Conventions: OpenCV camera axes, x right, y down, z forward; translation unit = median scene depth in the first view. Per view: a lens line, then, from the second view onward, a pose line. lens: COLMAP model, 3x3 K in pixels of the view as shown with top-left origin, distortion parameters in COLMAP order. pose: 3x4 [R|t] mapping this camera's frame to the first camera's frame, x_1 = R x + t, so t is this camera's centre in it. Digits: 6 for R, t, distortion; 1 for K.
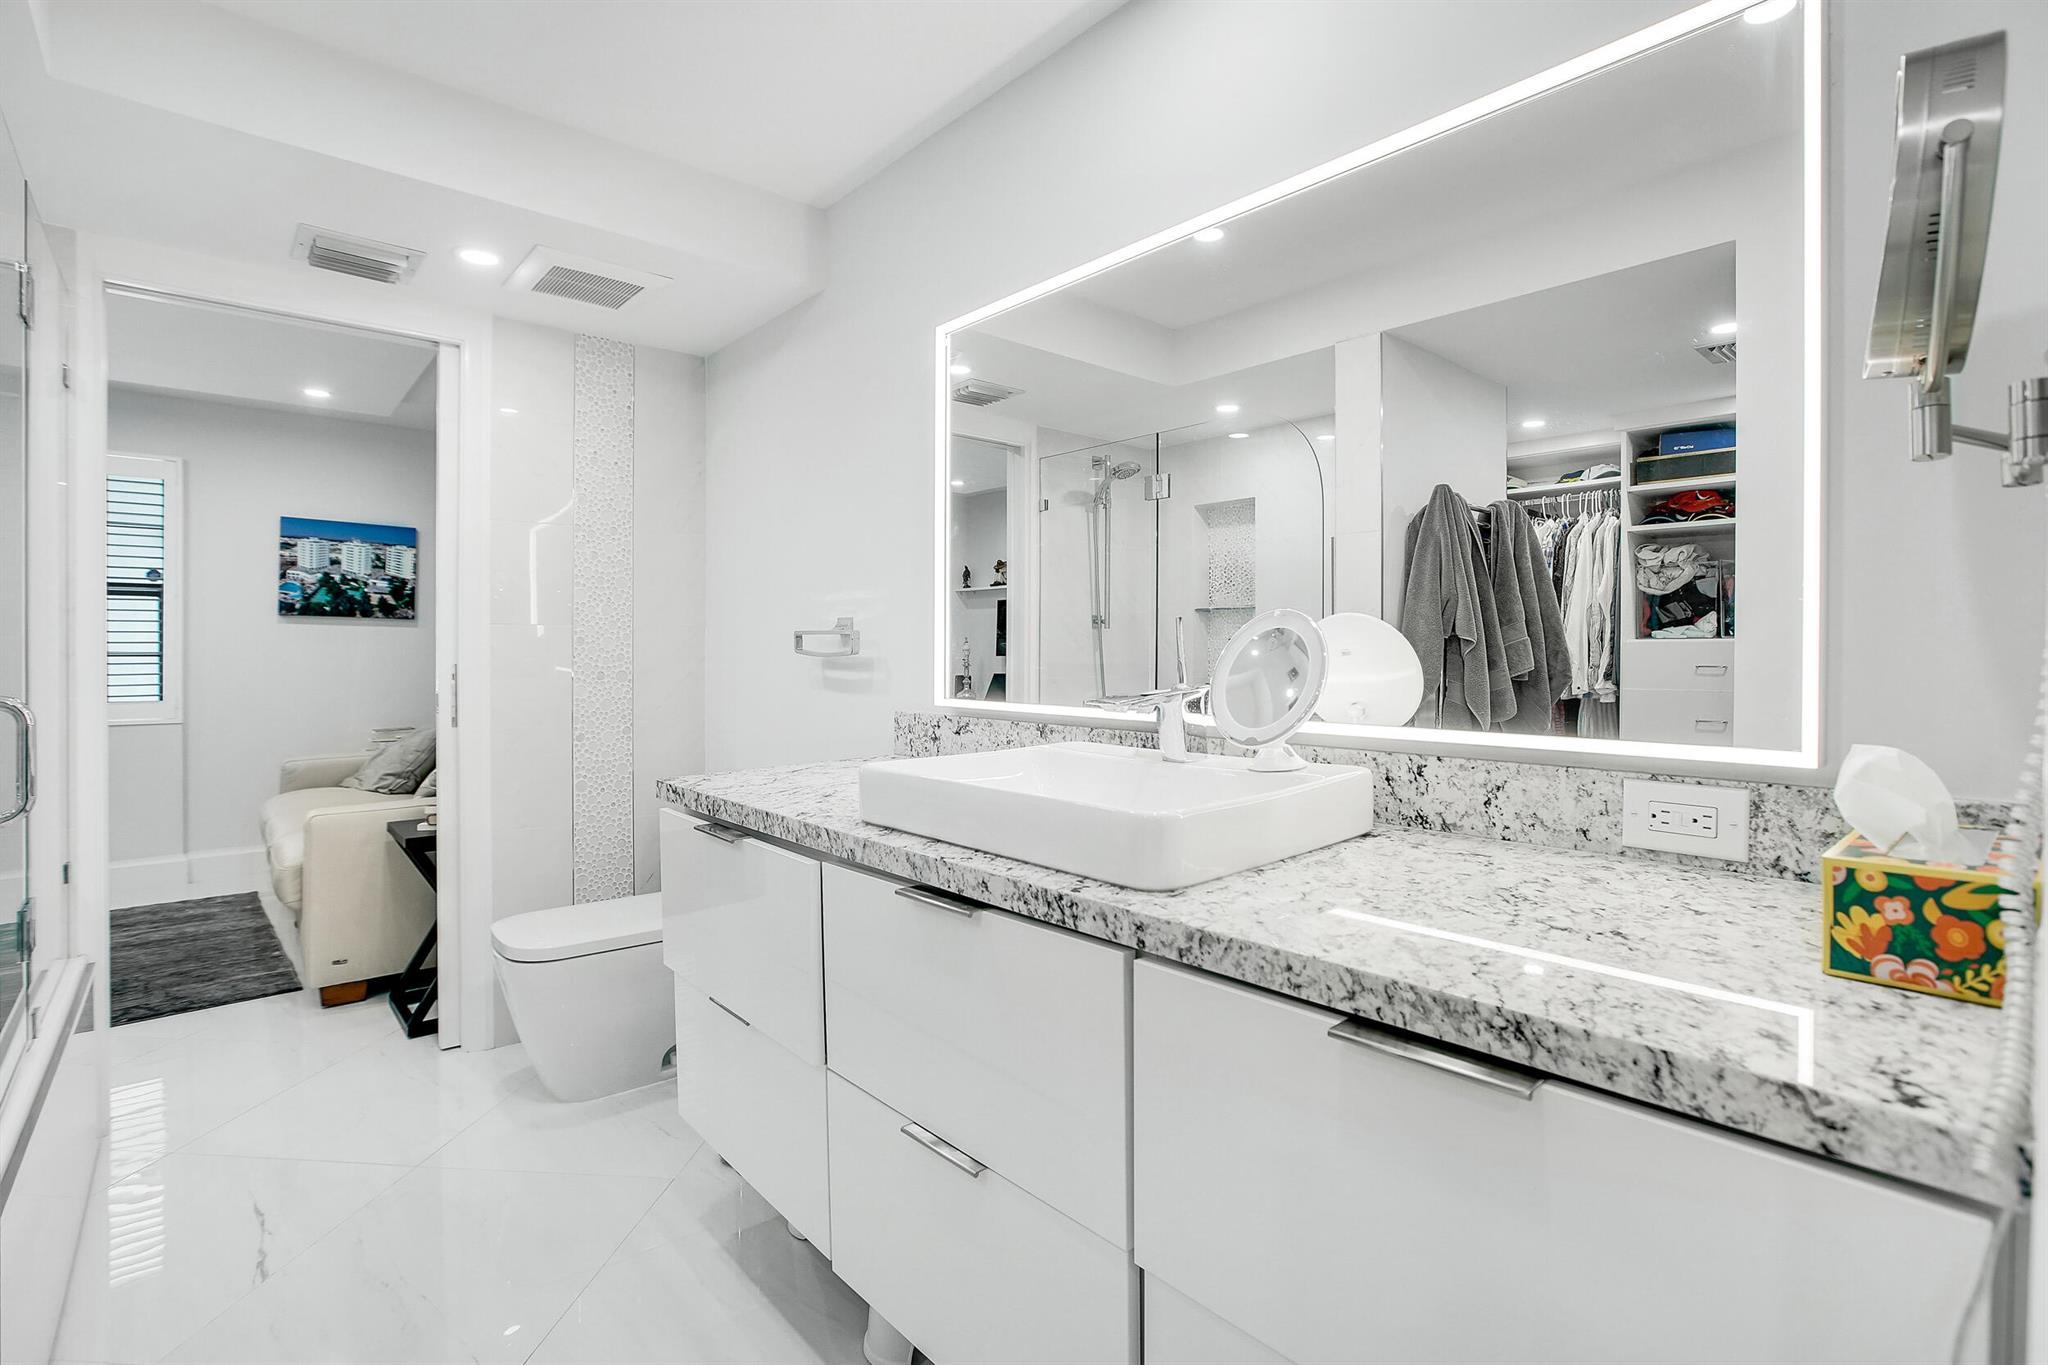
lens RADIAL K [[956.3, 0, 1015.4], [0, 956.3, 686.8], [0, 0, 1]] dist [-0.034919, 0.010796]
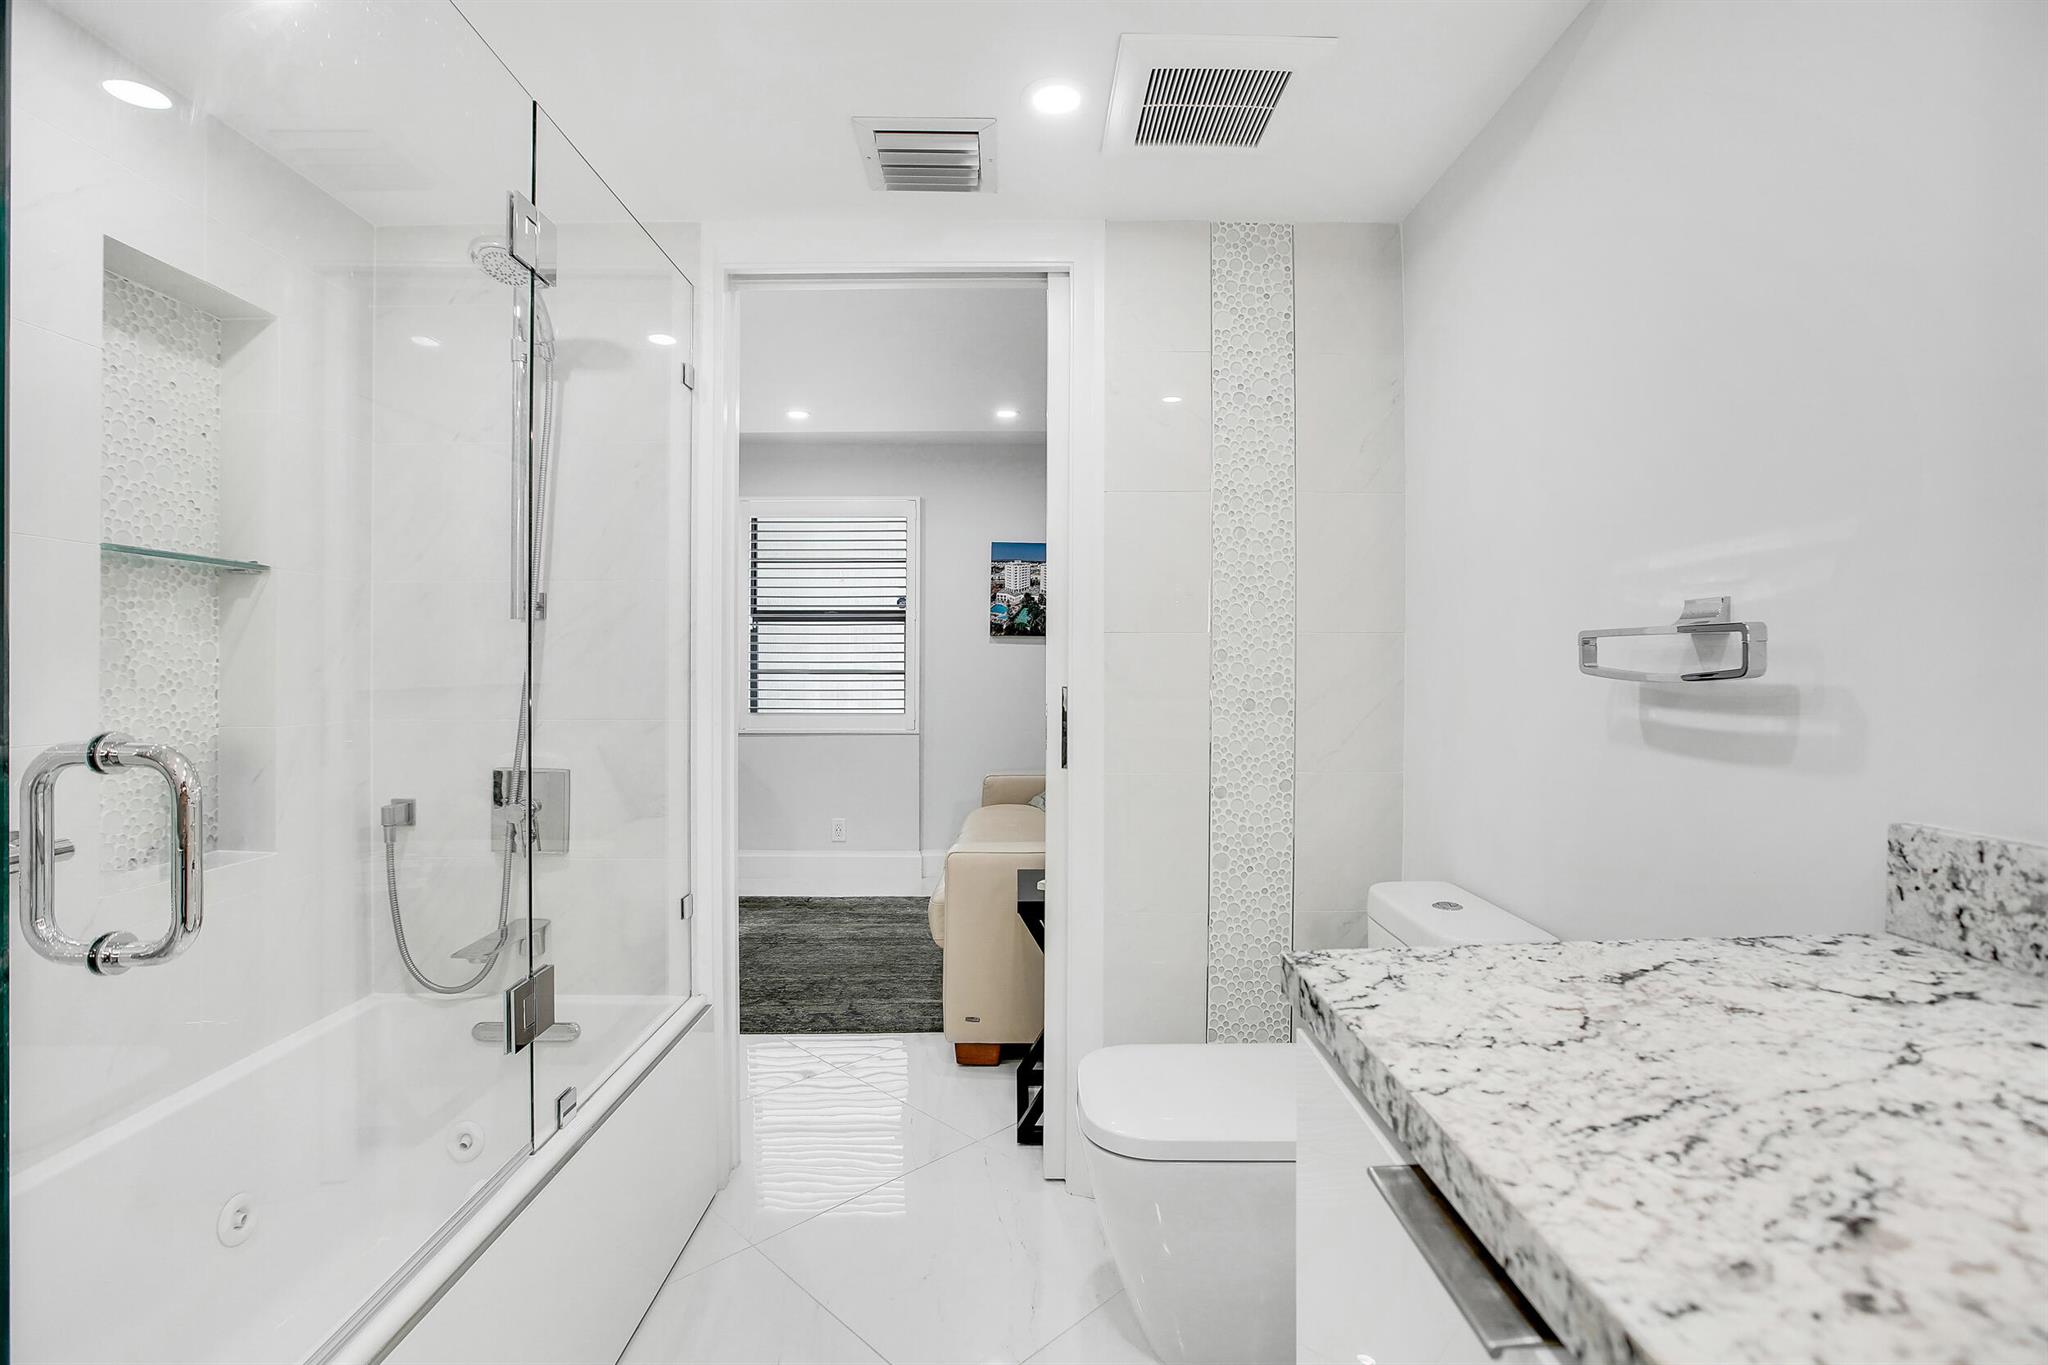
lens RADIAL K [[780.8, 0, 1078.5], [0, 780.8, 652.7], [0, 0, 1]] dist [-0.033826, 0.000395]
pose [[0.751626, -0.014704, -0.659426, -0.150541], [-0.023849, 0.998492, -0.049448, -0.018363], [0.659159, 0.052893, 0.750142, 0.479442]]
